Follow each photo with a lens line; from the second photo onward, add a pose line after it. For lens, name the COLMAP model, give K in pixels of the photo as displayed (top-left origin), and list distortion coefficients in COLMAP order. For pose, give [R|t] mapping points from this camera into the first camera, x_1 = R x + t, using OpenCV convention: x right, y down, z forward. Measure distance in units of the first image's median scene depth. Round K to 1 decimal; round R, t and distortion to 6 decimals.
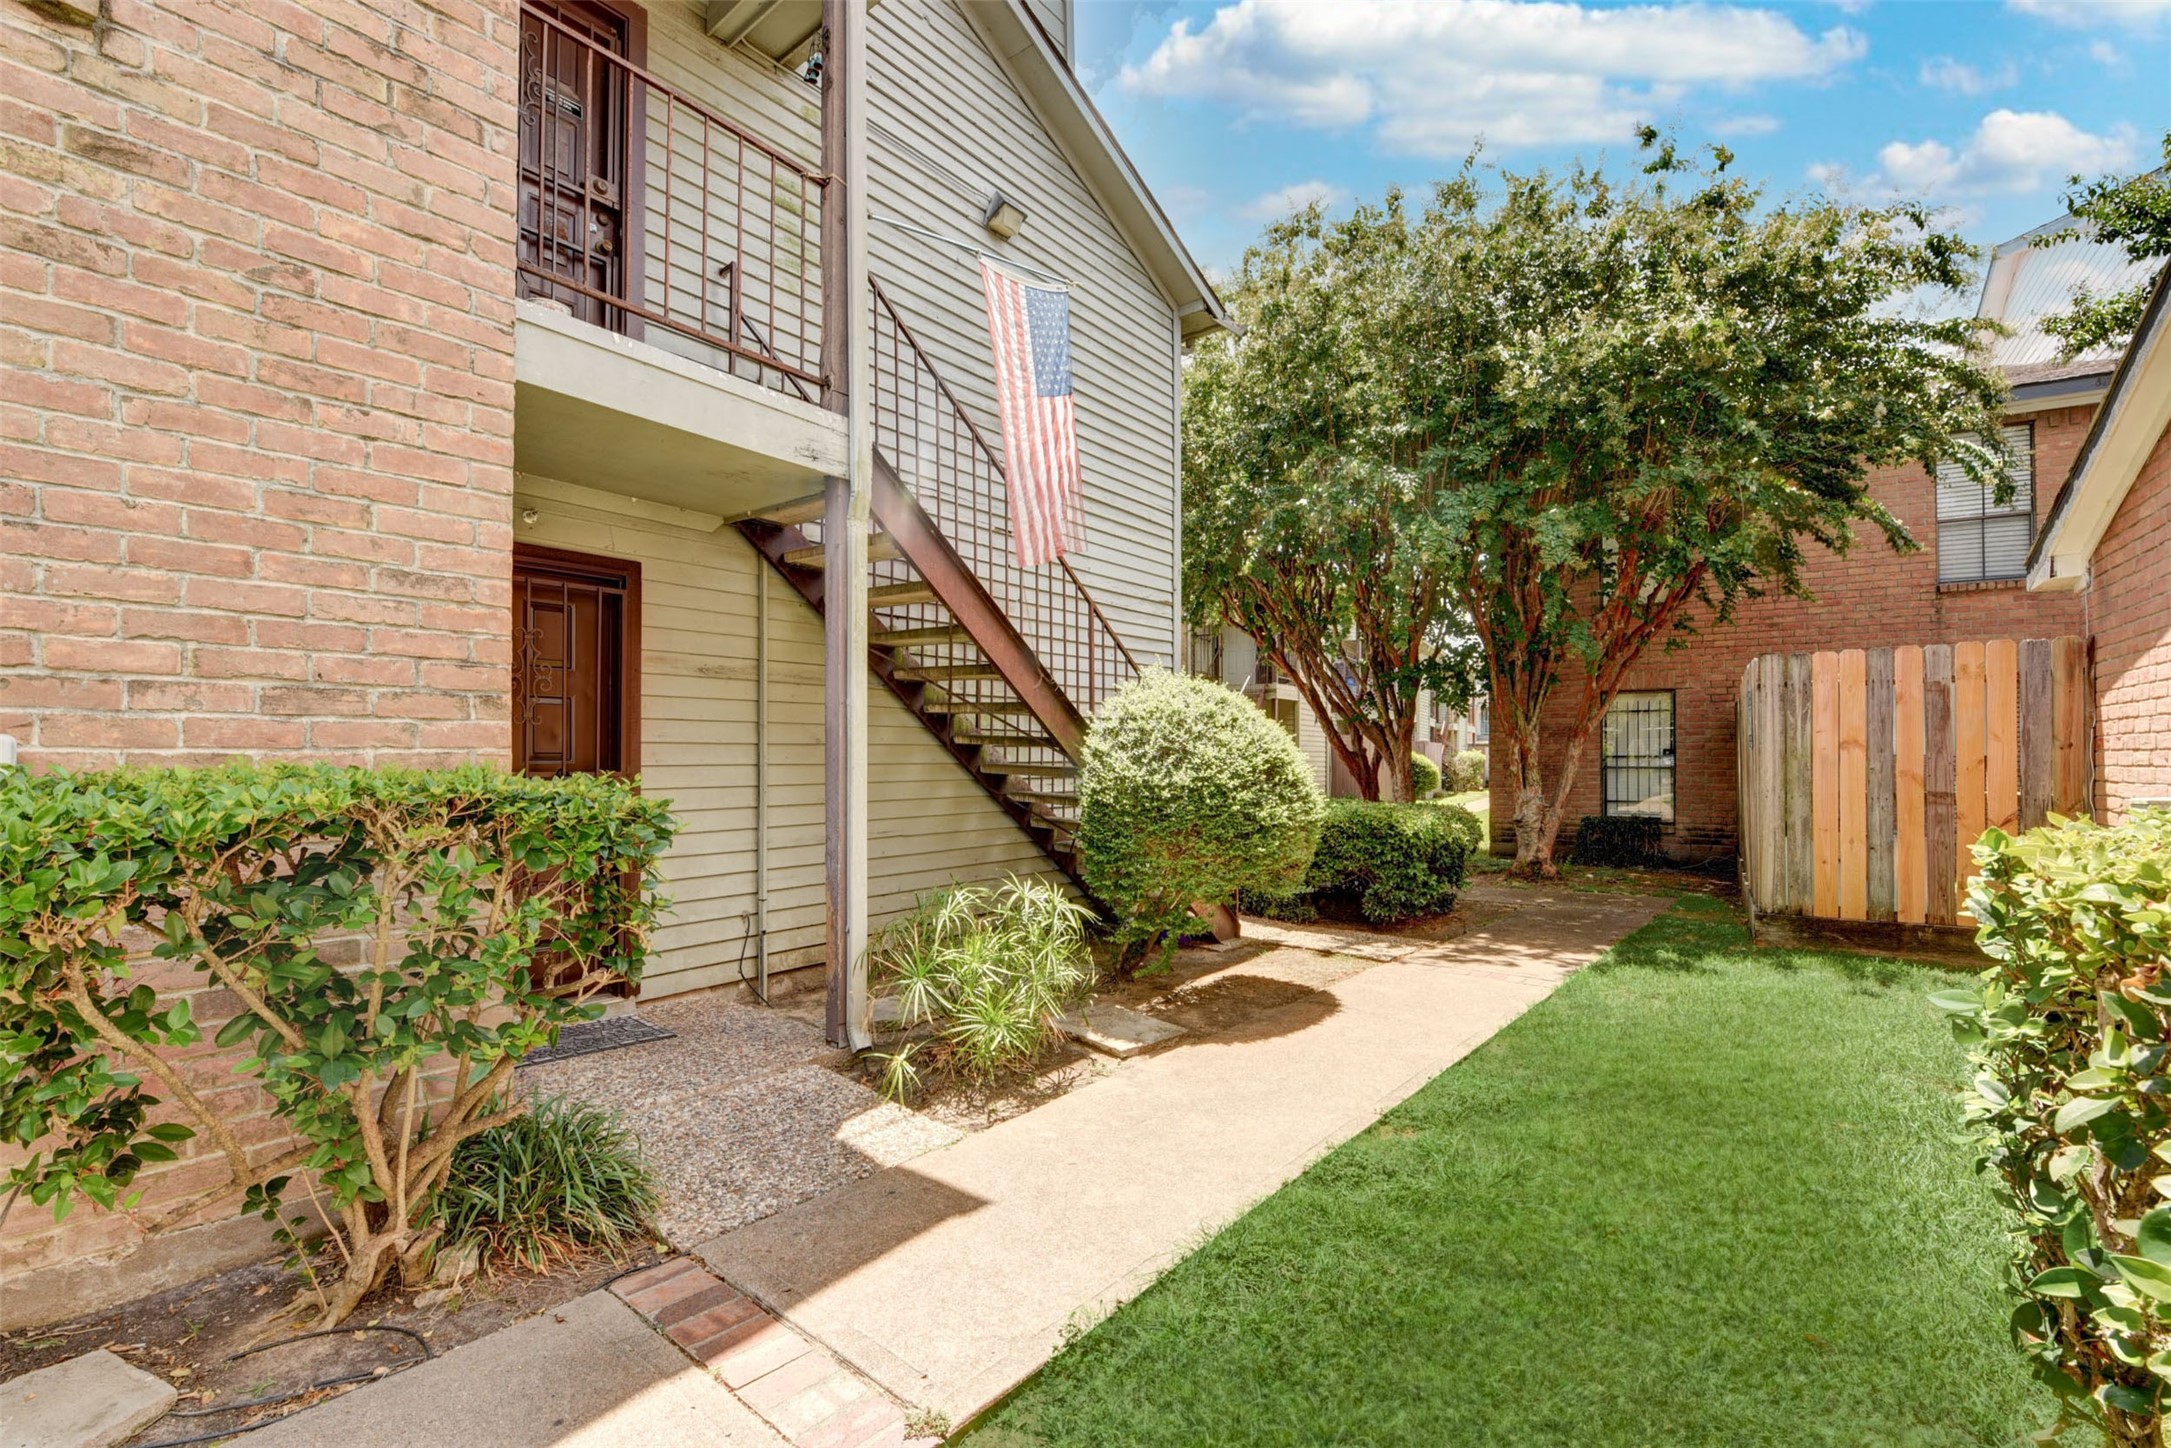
lens RADIAL K [[952.9, 0, 1095.2], [0, 952.9, 744.8], [0, 0, 1]] dist [-0.015522, -0.001450]
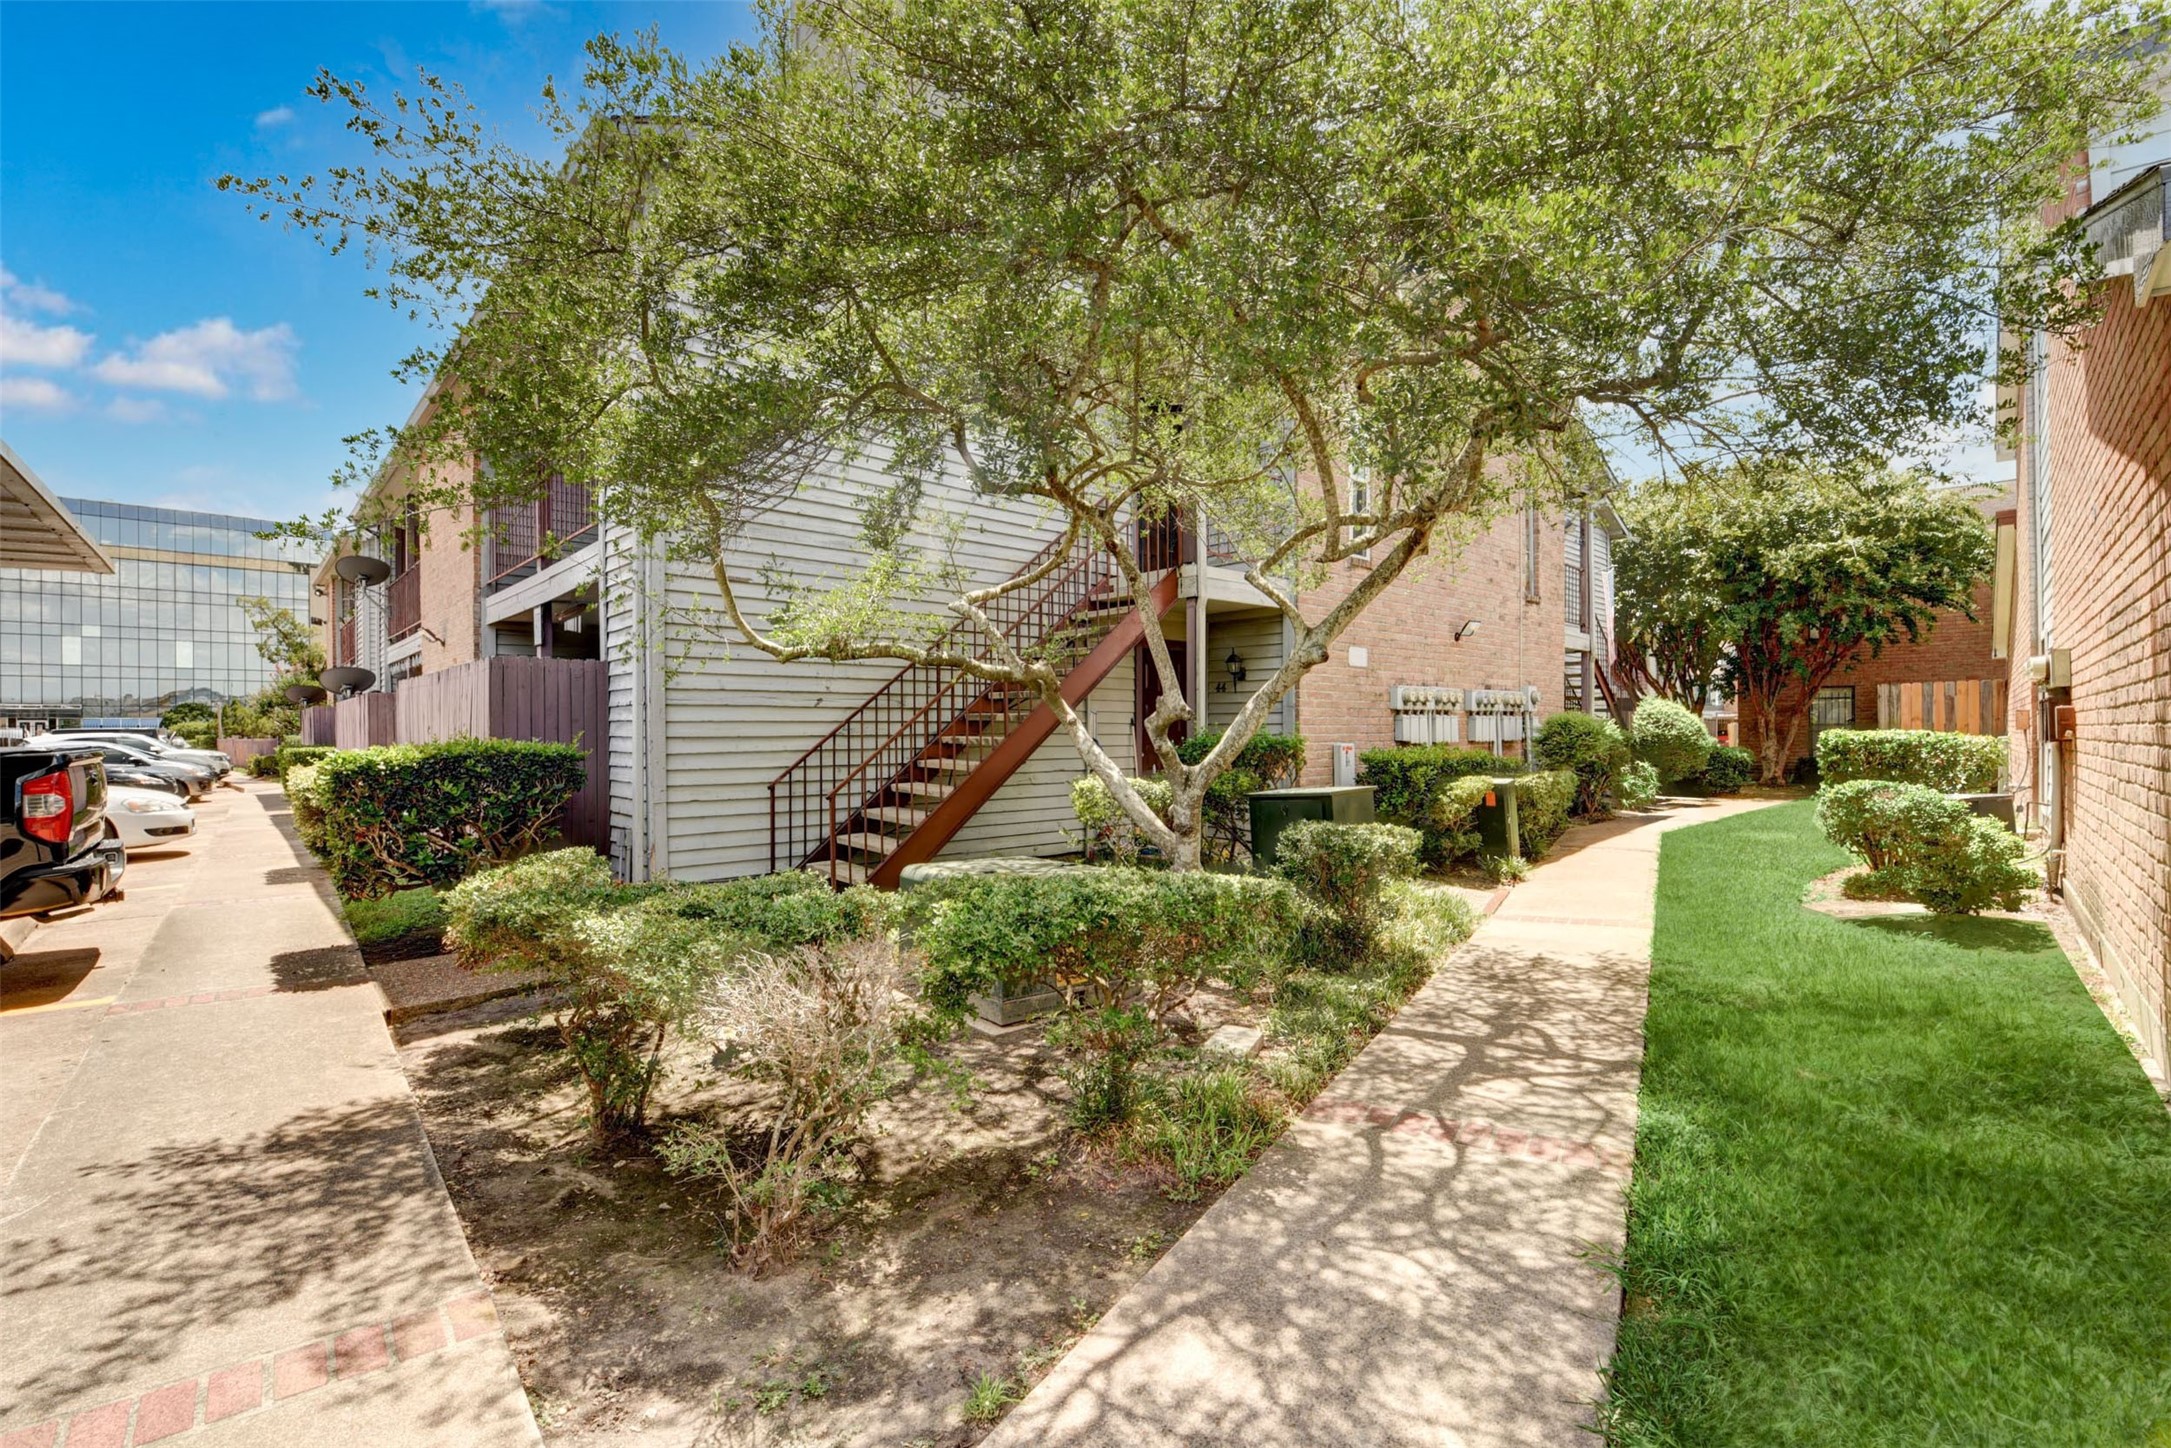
lens RADIAL K [[952.9, 0, 1087.9], [0, 952.9, 727.7], [0, 0, 1]] dist [-0.015522, -0.001450]
pose [[0.988484, -0.008957, -0.151062, -1.630949], [0.010390, 0.999908, 0.008702, -0.033987], [0.150970, -0.010172, 0.988486, -2.909256]]
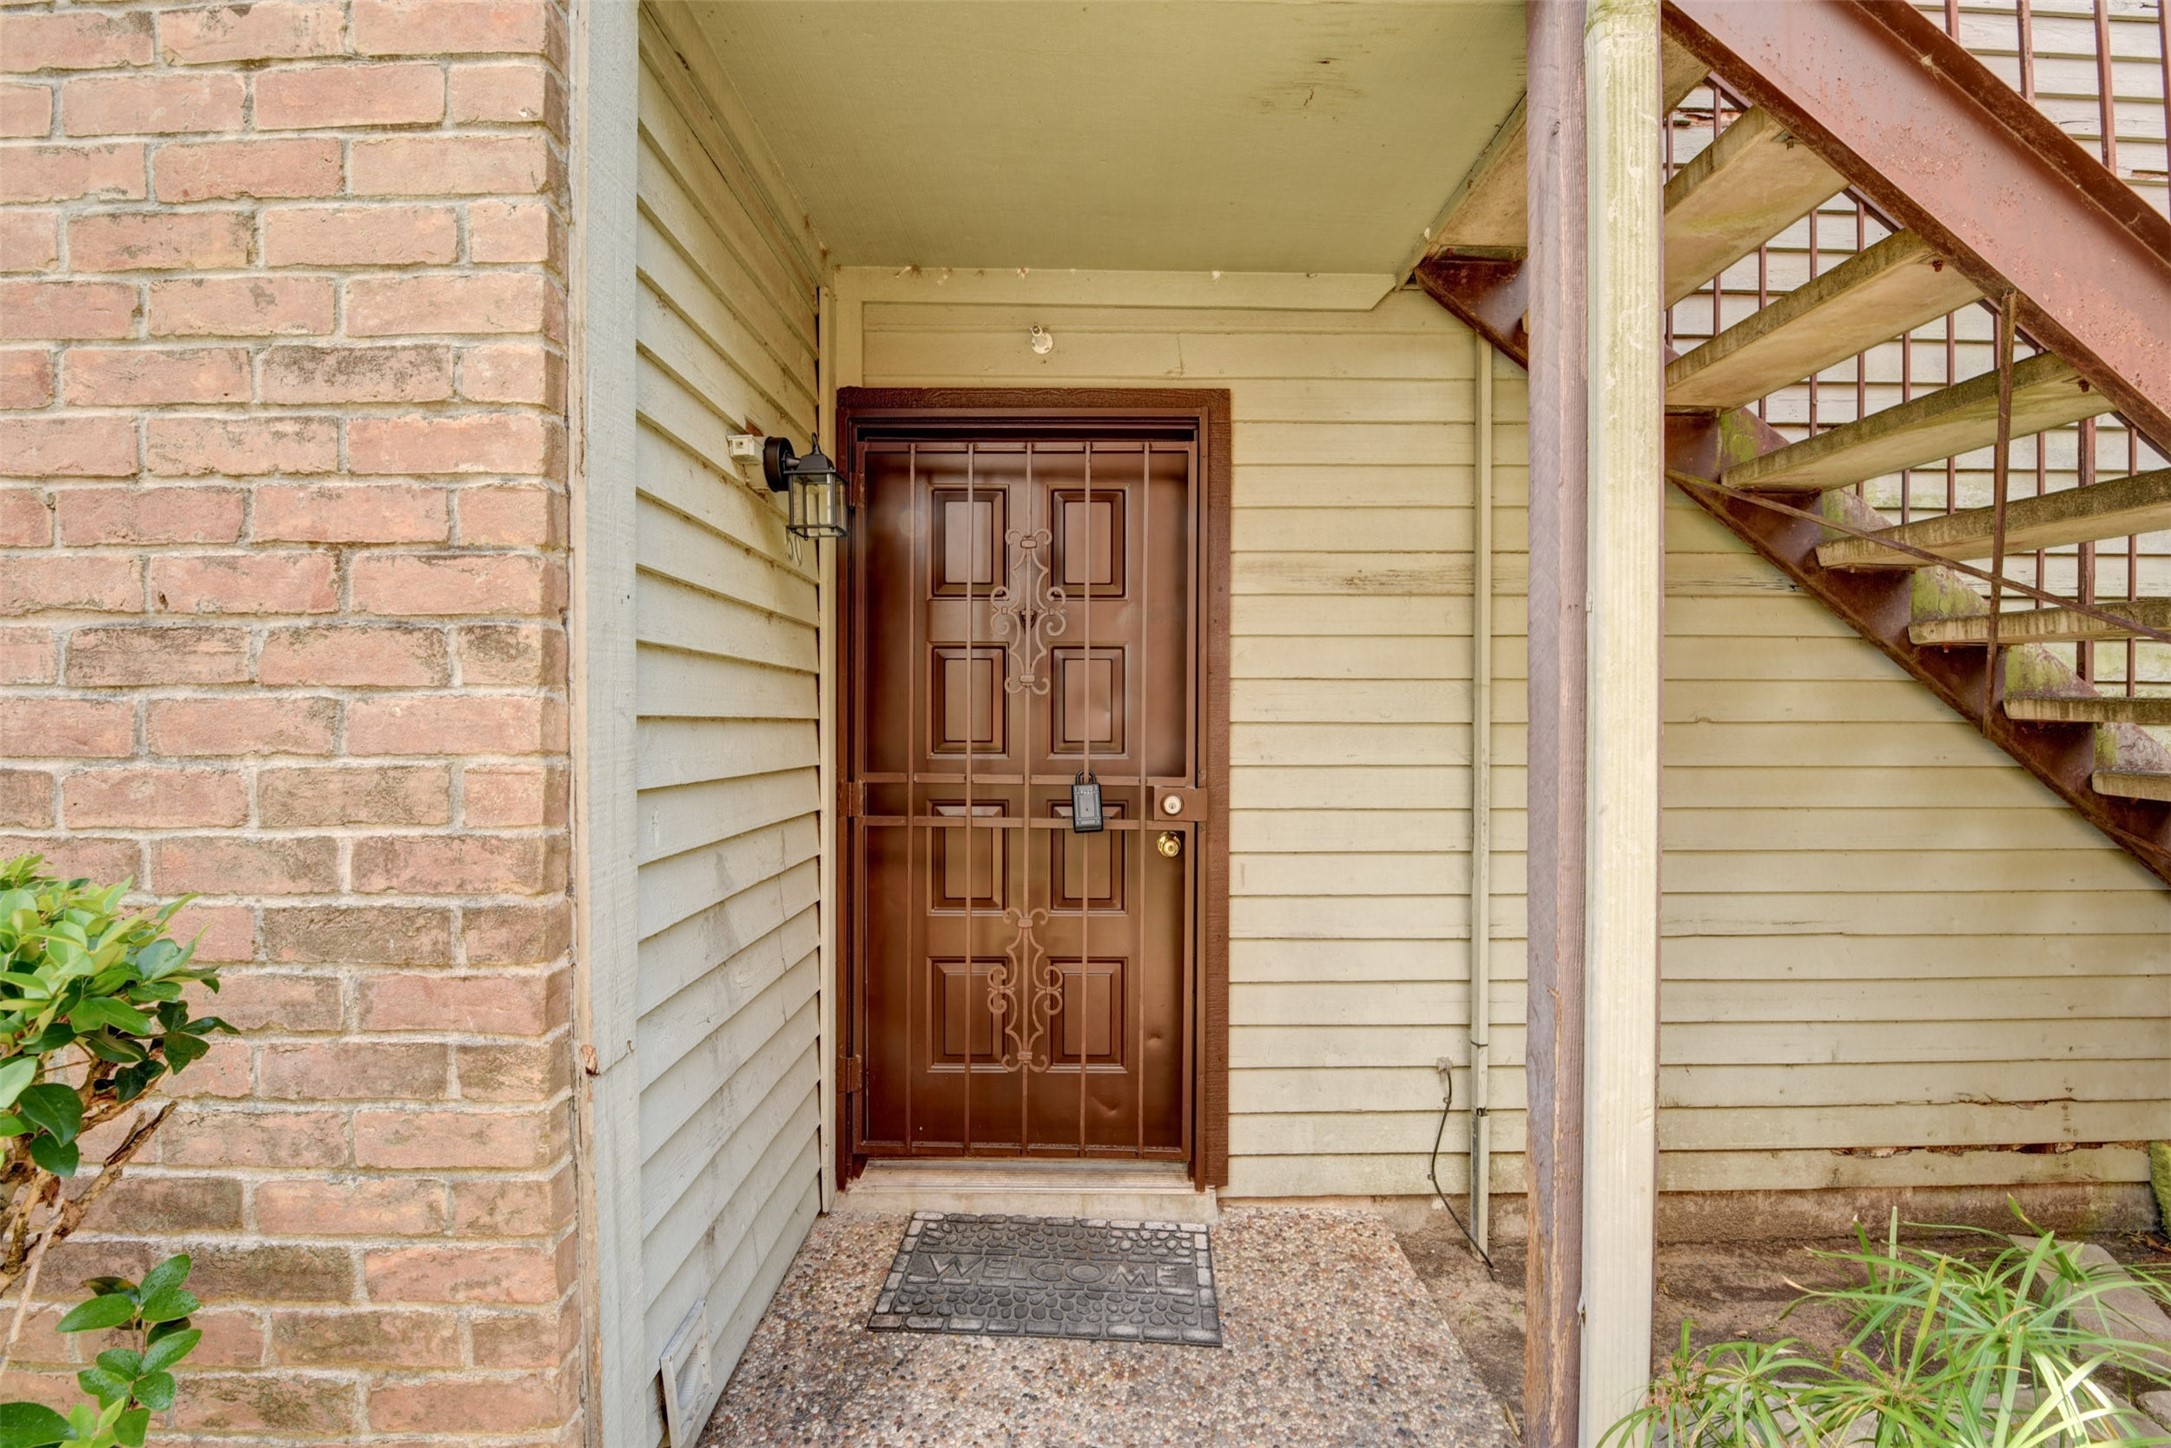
lens RADIAL K [[952.9, 0, 1096.1], [0, 952.9, 733.4], [0, 0, 1]] dist [-0.015522, -0.001450]
pose [[0.620196, 0.007354, -0.784413, -0.100205], [0.009059, 0.999822, 0.016536, -0.006350], [0.784395, -0.017362, 0.620019, 0.599246]]
